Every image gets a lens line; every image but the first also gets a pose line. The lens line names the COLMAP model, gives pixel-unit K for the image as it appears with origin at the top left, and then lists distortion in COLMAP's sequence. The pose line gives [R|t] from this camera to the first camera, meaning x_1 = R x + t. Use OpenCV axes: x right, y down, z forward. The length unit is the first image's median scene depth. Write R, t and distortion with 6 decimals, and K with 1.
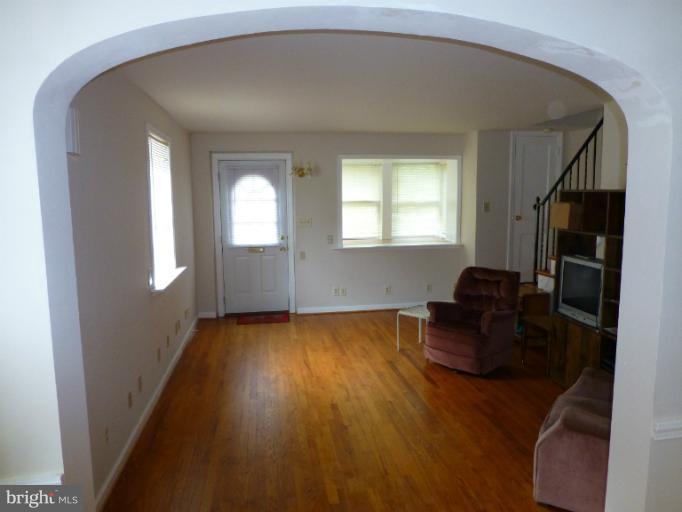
lens RADIAL K [[503.9, 0, 342.8], [0, 503.9, 255.3], [0, 0, 1]] dist [-0.012761, 0.011844]
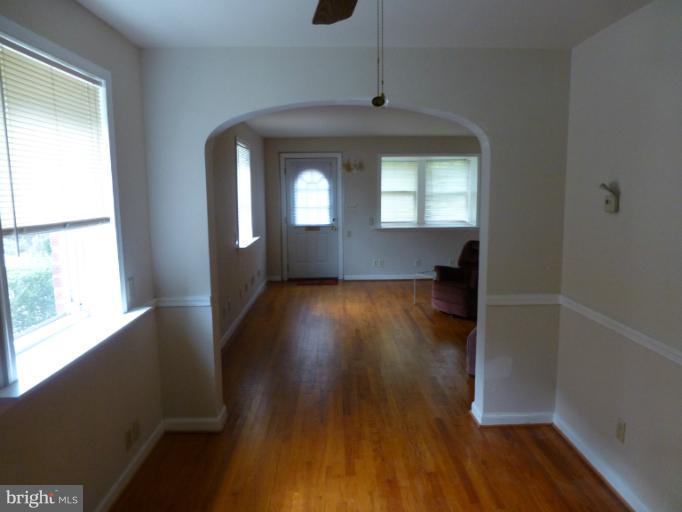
lens RADIAL K [[503.9, 0, 345.9], [0, 503.9, 254.2], [0, 0, 1]] dist [-0.012761, 0.011844]
pose [[0.991295, 0.020517, -0.130050, 0.103406], [-0.019121, 0.999746, 0.011968, 0.049114], [0.130262, -0.009377, 0.991435, -0.337407]]
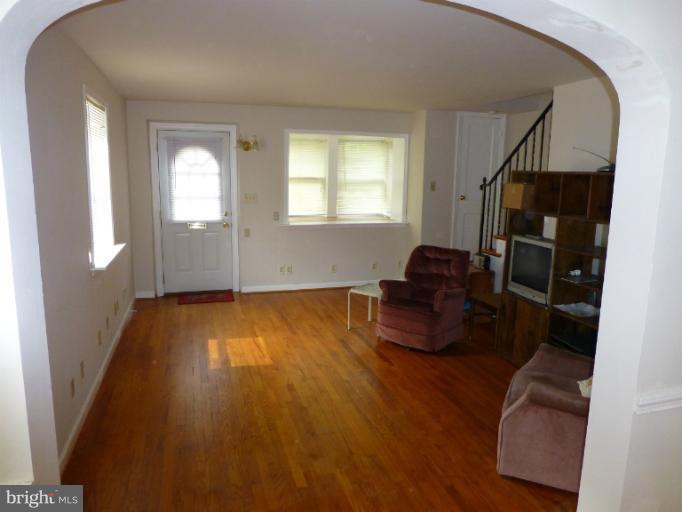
lens RADIAL K [[503.9, 0, 343.6], [0, 503.9, 255.8], [0, 0, 1]] dist [-0.012761, 0.011844]
pose [[0.990587, 0.003861, 0.136833, -0.038298], [-0.009959, 0.998986, 0.043909, 0.000814], [-0.136525, -0.044859, 0.989620, 0.022934]]
